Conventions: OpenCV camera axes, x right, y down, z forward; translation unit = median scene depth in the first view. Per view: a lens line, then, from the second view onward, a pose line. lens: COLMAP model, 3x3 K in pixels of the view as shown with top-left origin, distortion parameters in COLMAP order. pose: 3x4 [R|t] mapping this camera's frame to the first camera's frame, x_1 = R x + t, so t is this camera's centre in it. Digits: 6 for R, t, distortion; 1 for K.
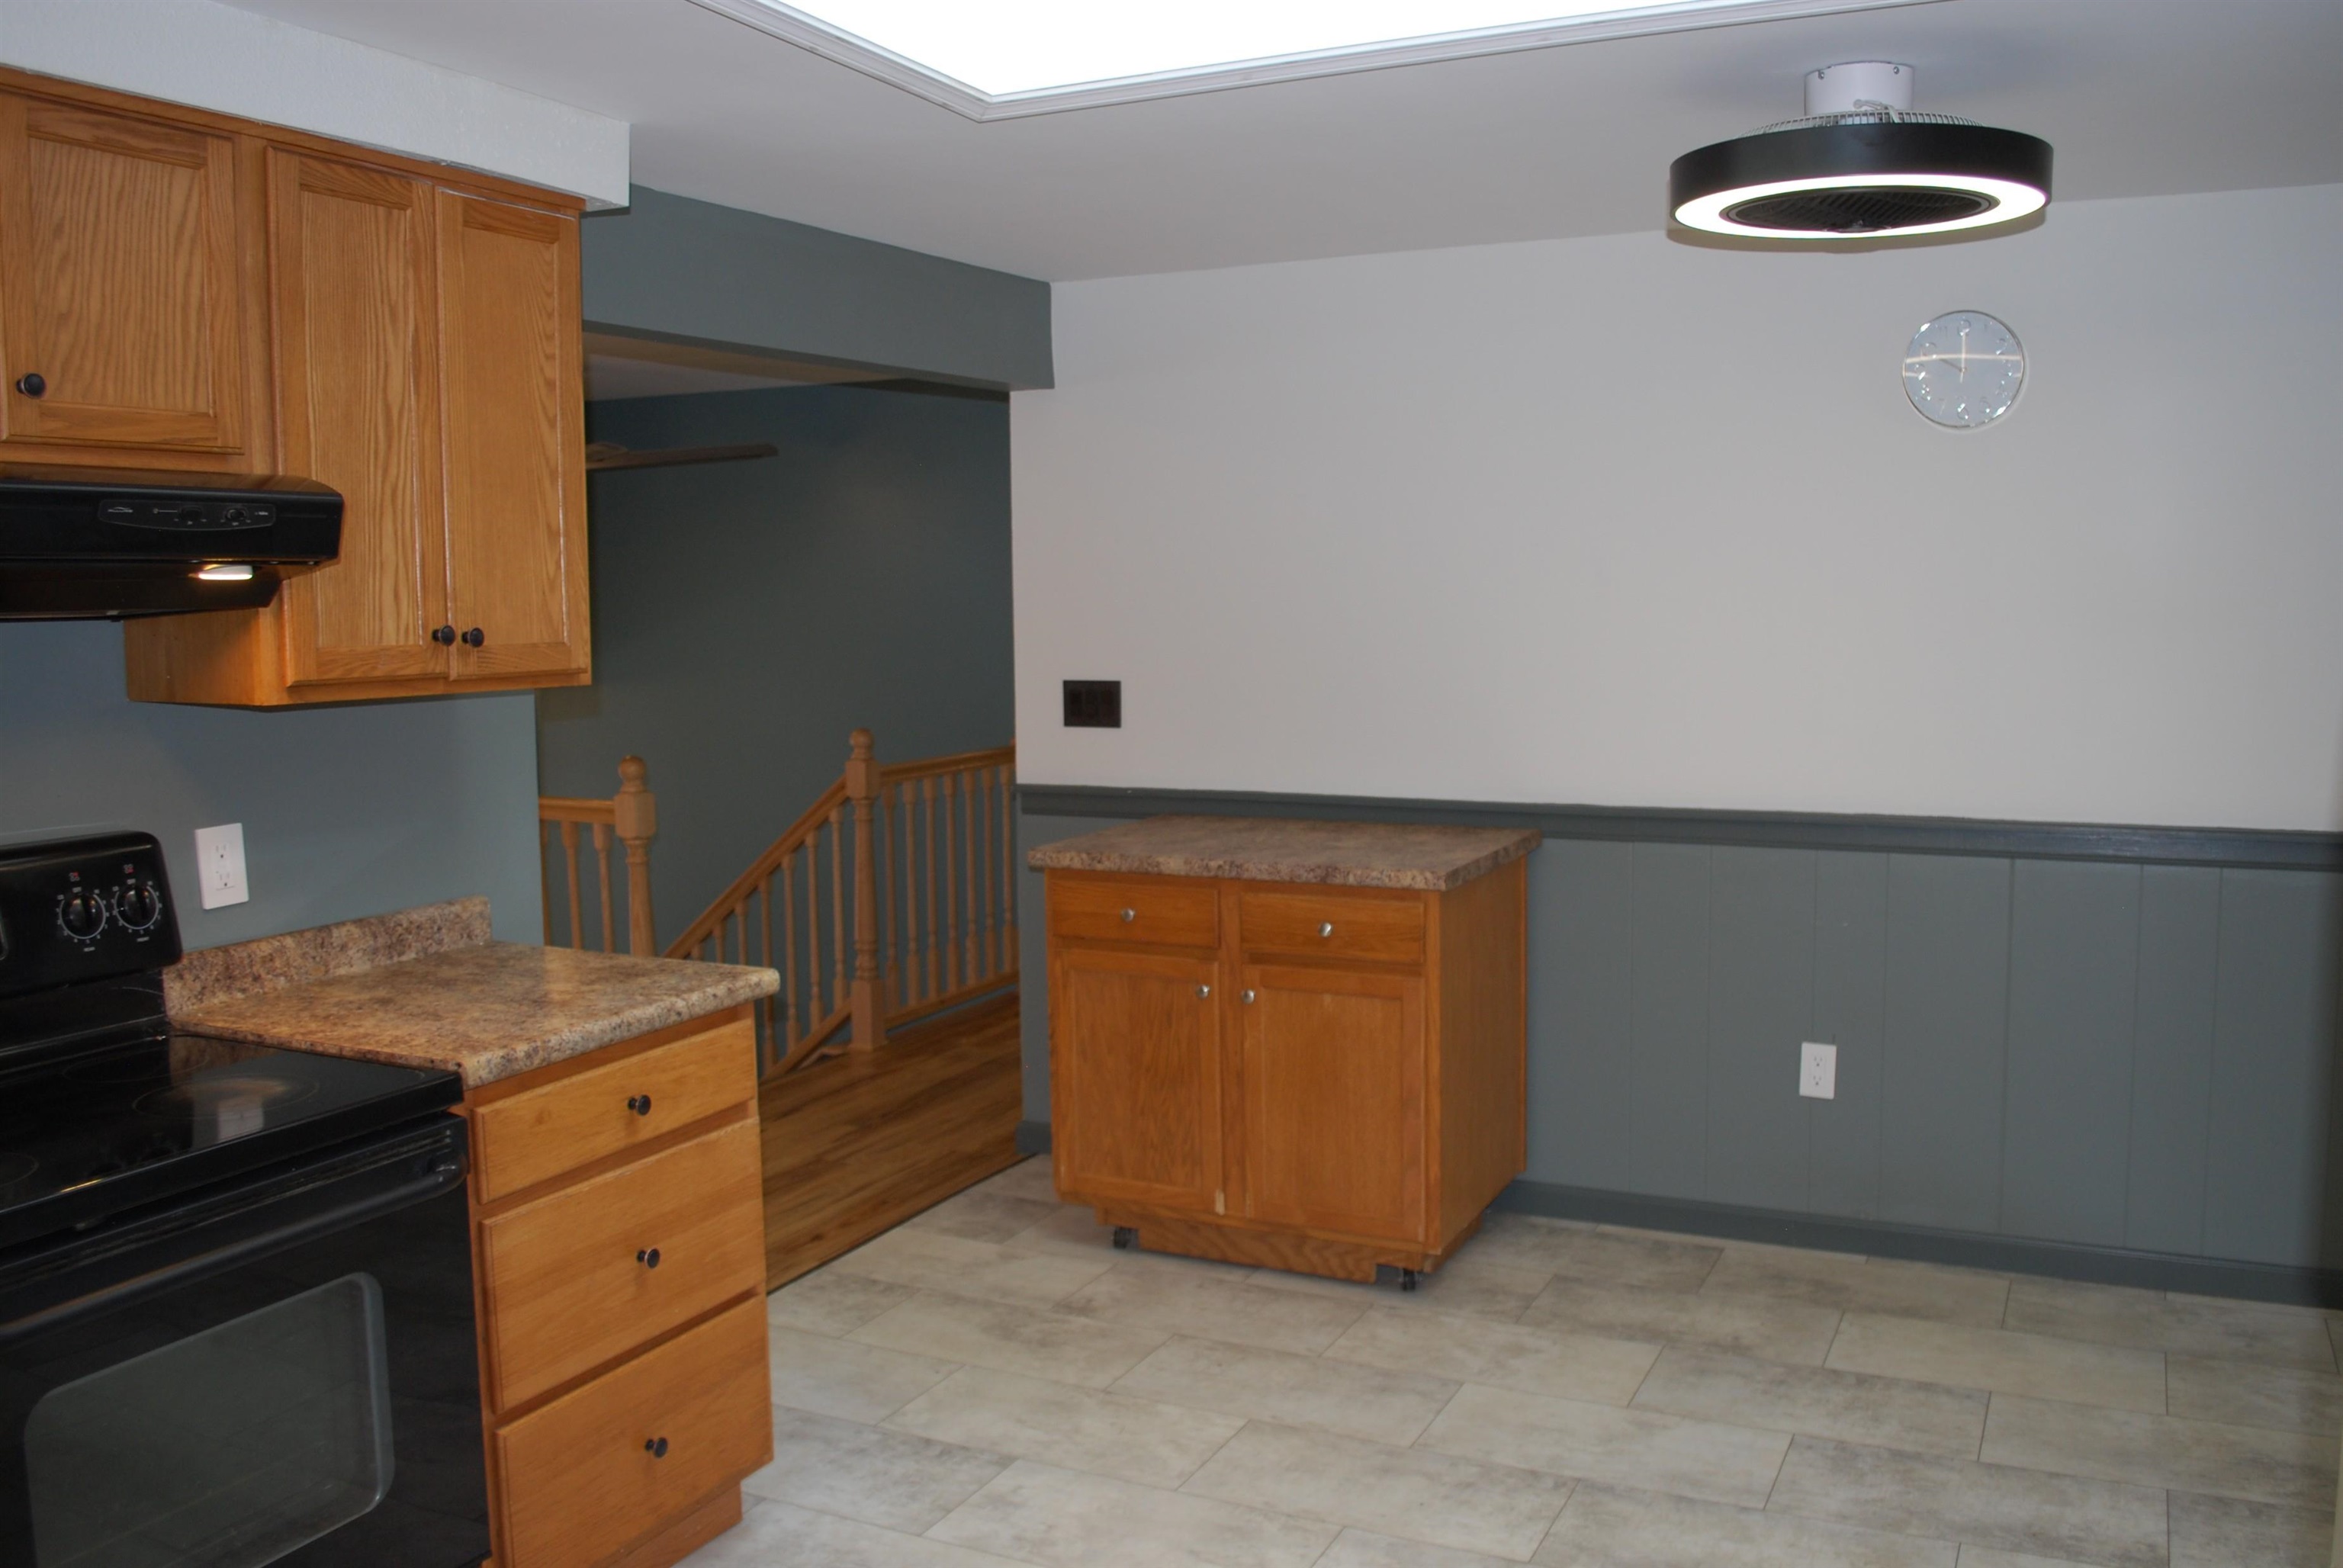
lens RADIAL K [[1895.1, 0, 1171.5], [0, 1895.1, 784.0], [0, 0, 1]] dist [-0.056069, -0.011973]
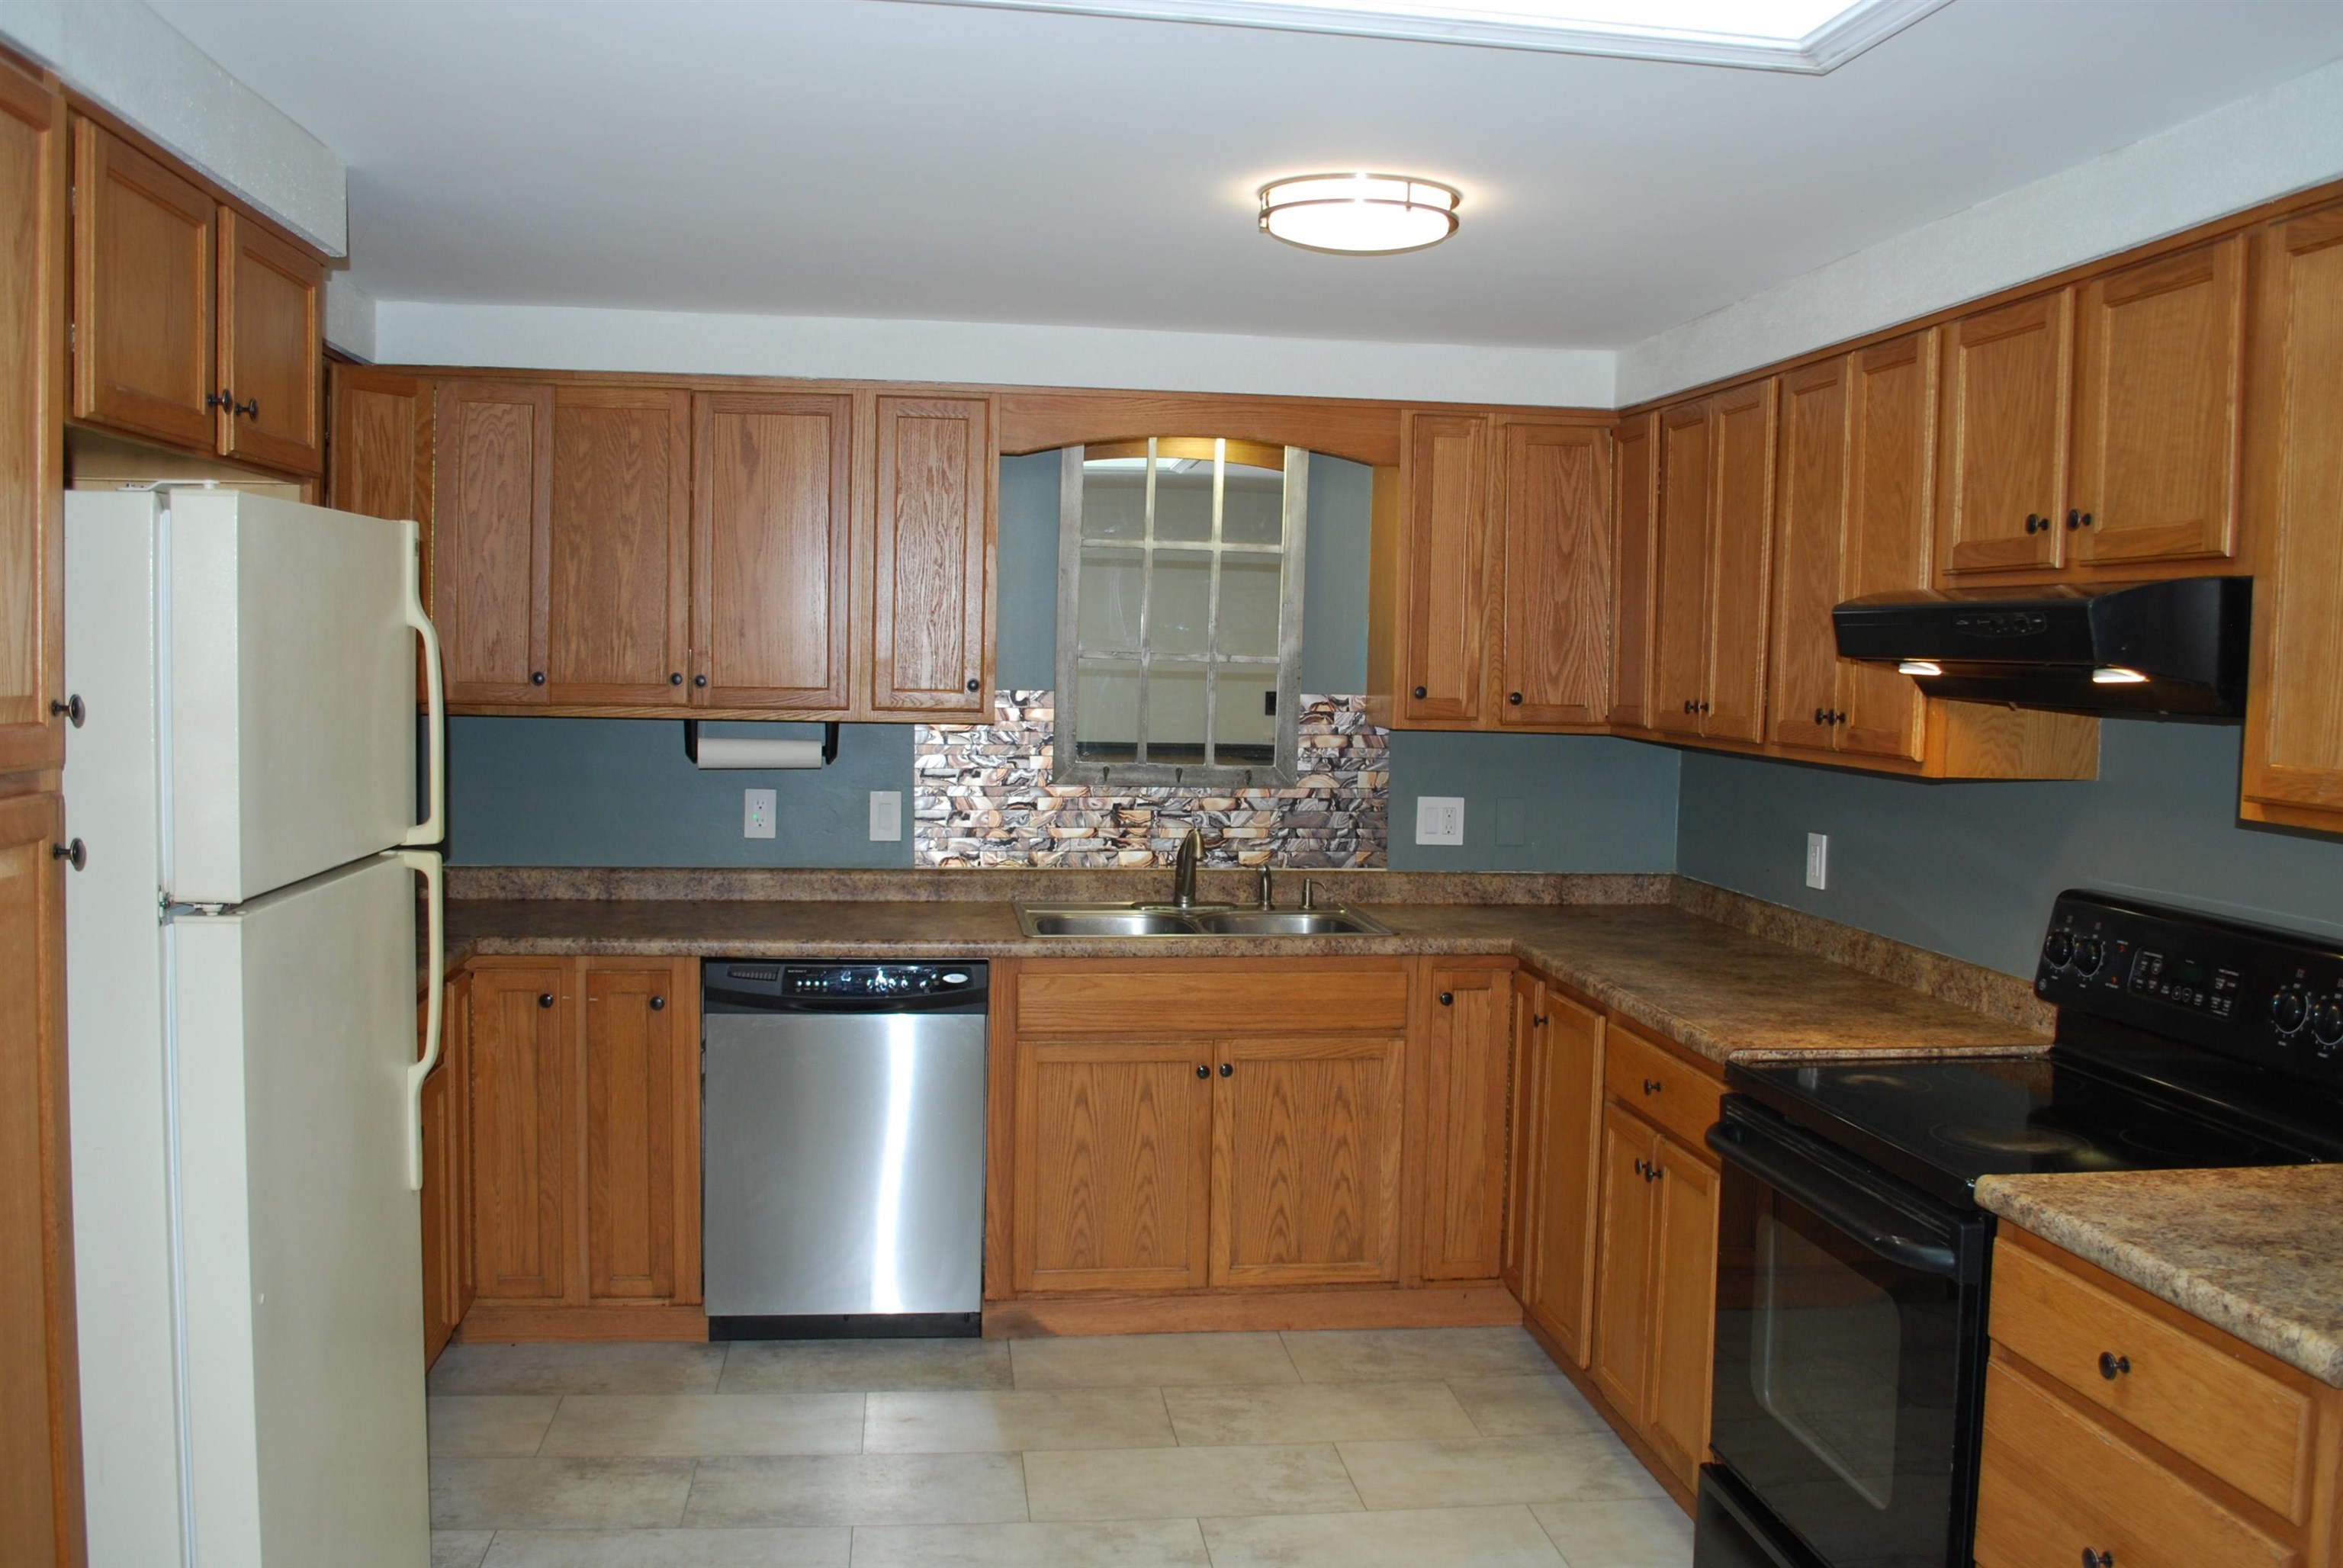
lens RADIAL K [[1978.8, 0, 1171.5], [0, 1978.8, 784.0], [0, 0, 1]] dist [-0.063483, -0.001213]
pose [[-0.825197, 0.032753, -0.563895, 0.482986], [-0.067881, 0.985332, 0.156569, -0.165367], [0.560751, 0.167478, -0.810869, 1.398832]]
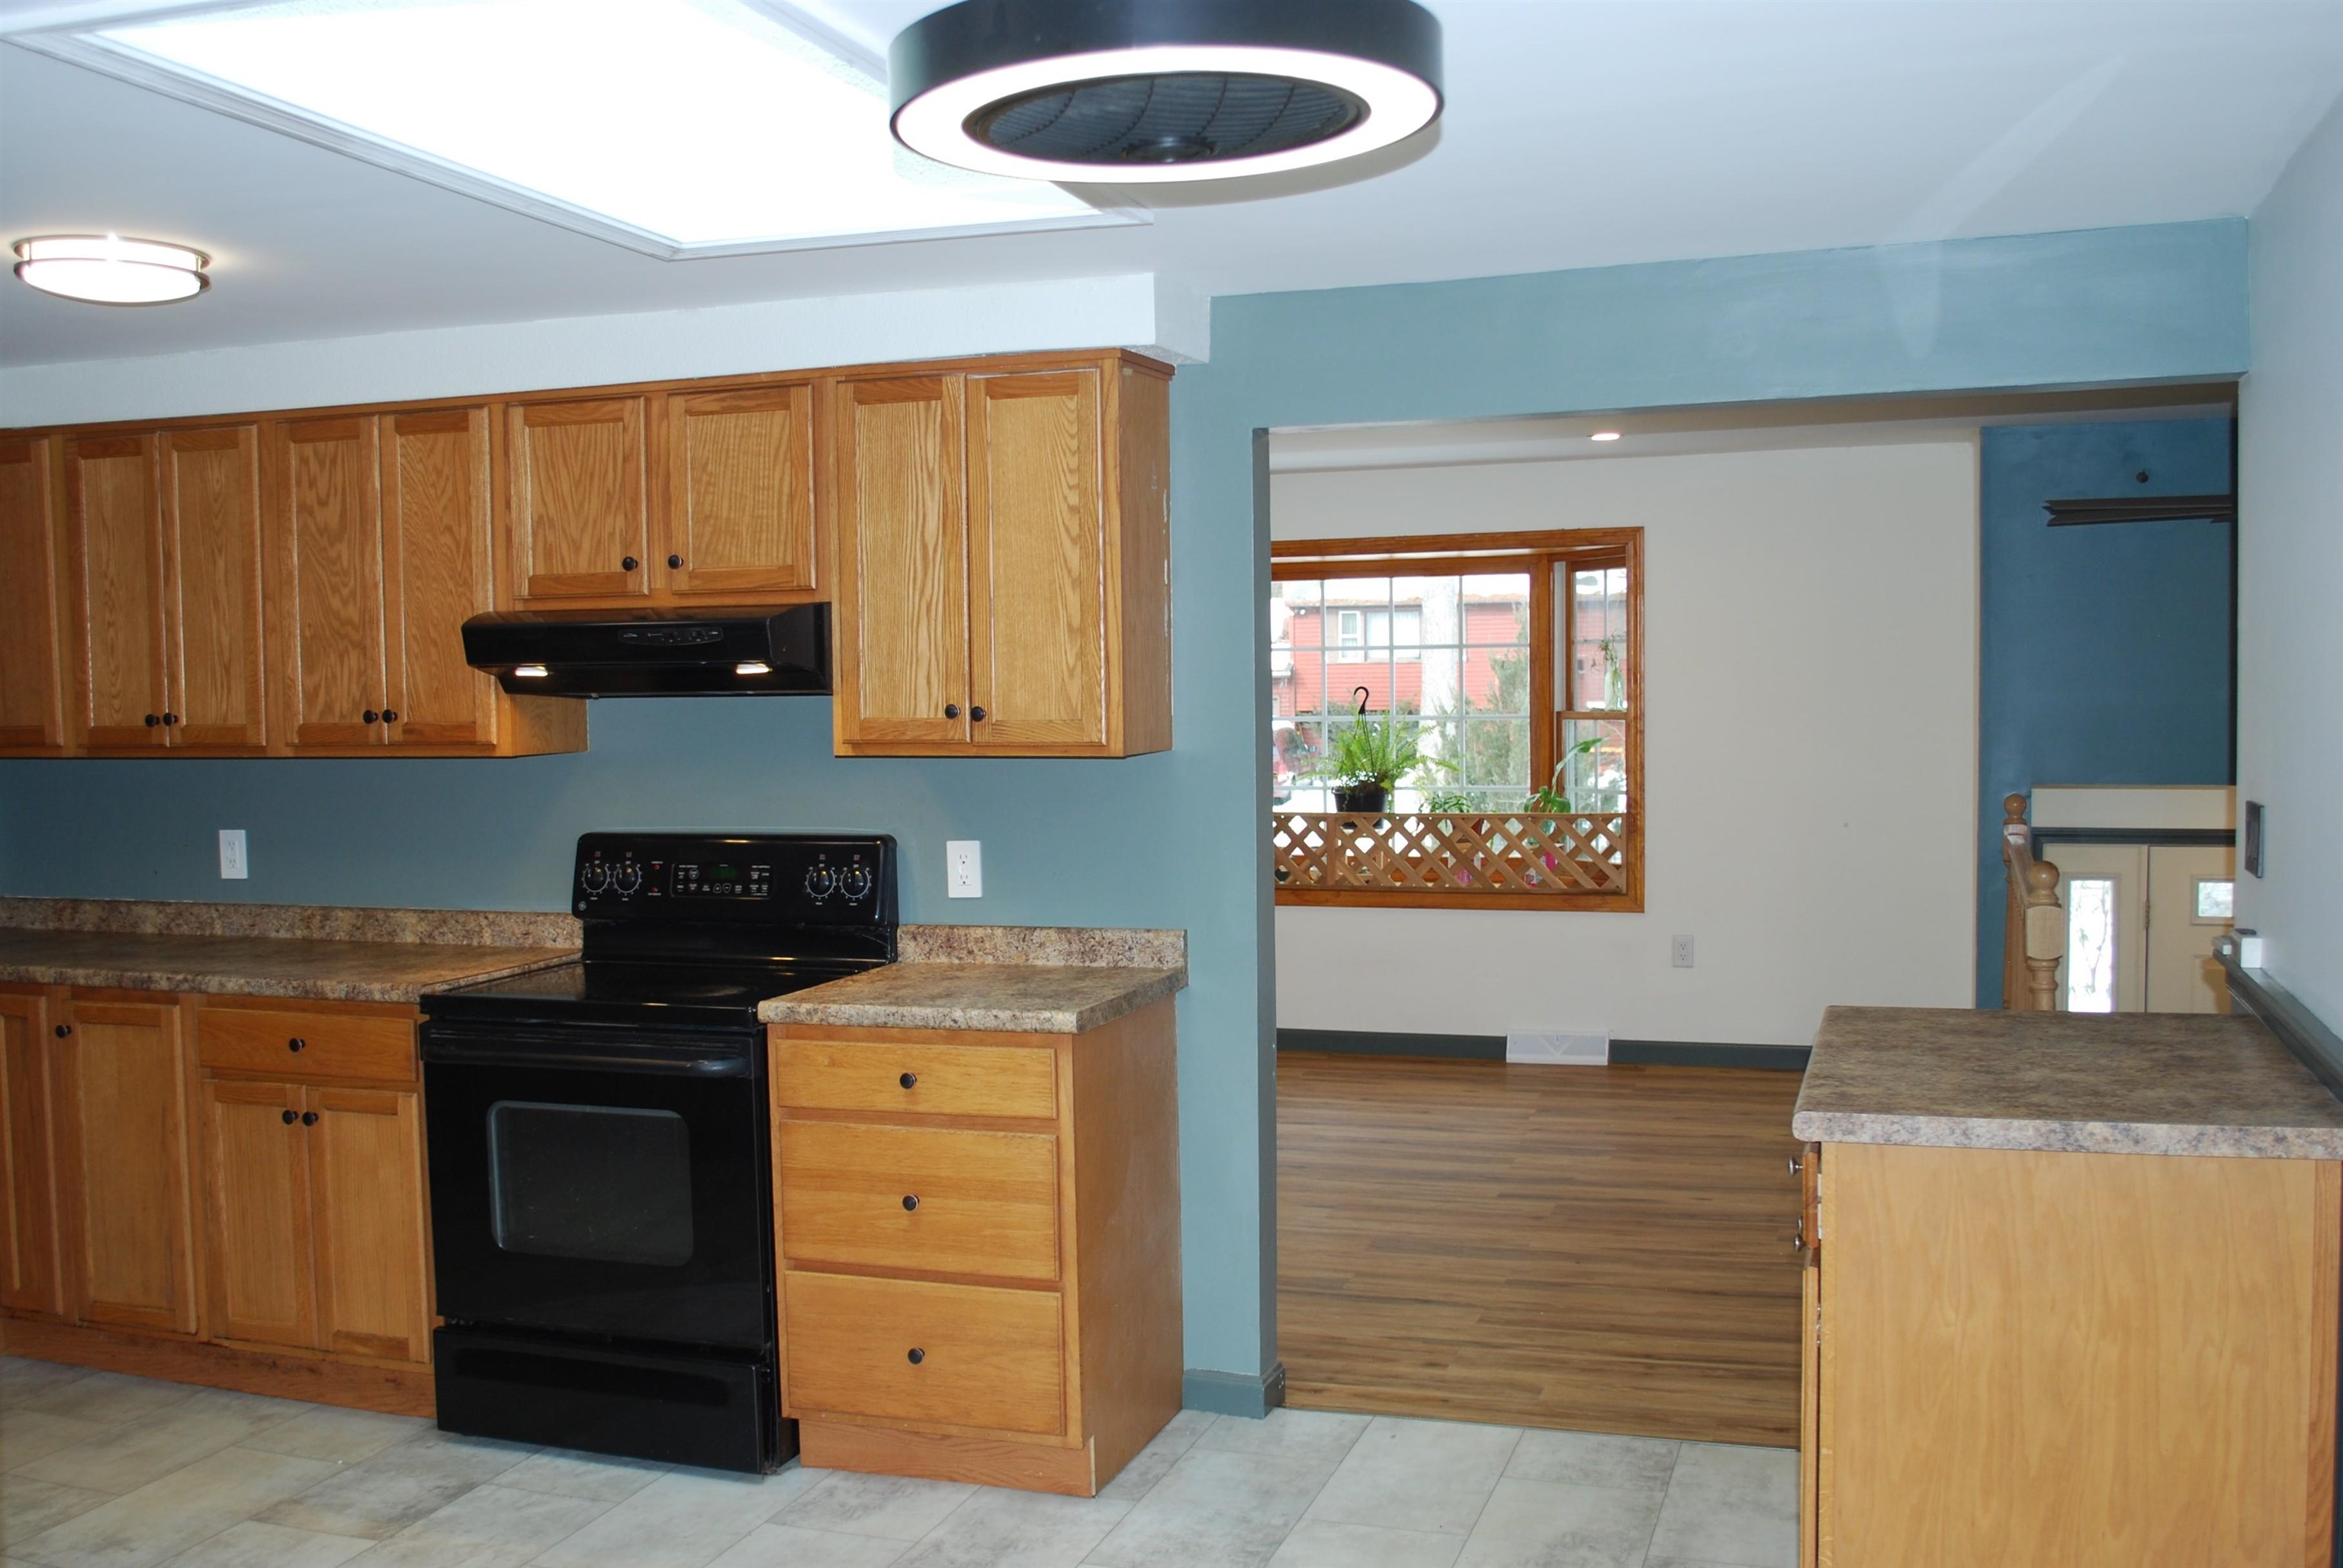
lens RADIAL K [[2154.2, 0, 1174.3], [0, 2154.2, 846.9], [0, 0, 1]] dist [-0.054746, 0.014637]
pose [[0.146721, 0.083450, -0.985652, 1.181711], [-0.089140, 0.993496, 0.070845, -0.108342], [0.985153, 0.077467, 0.153206, 0.947928]]
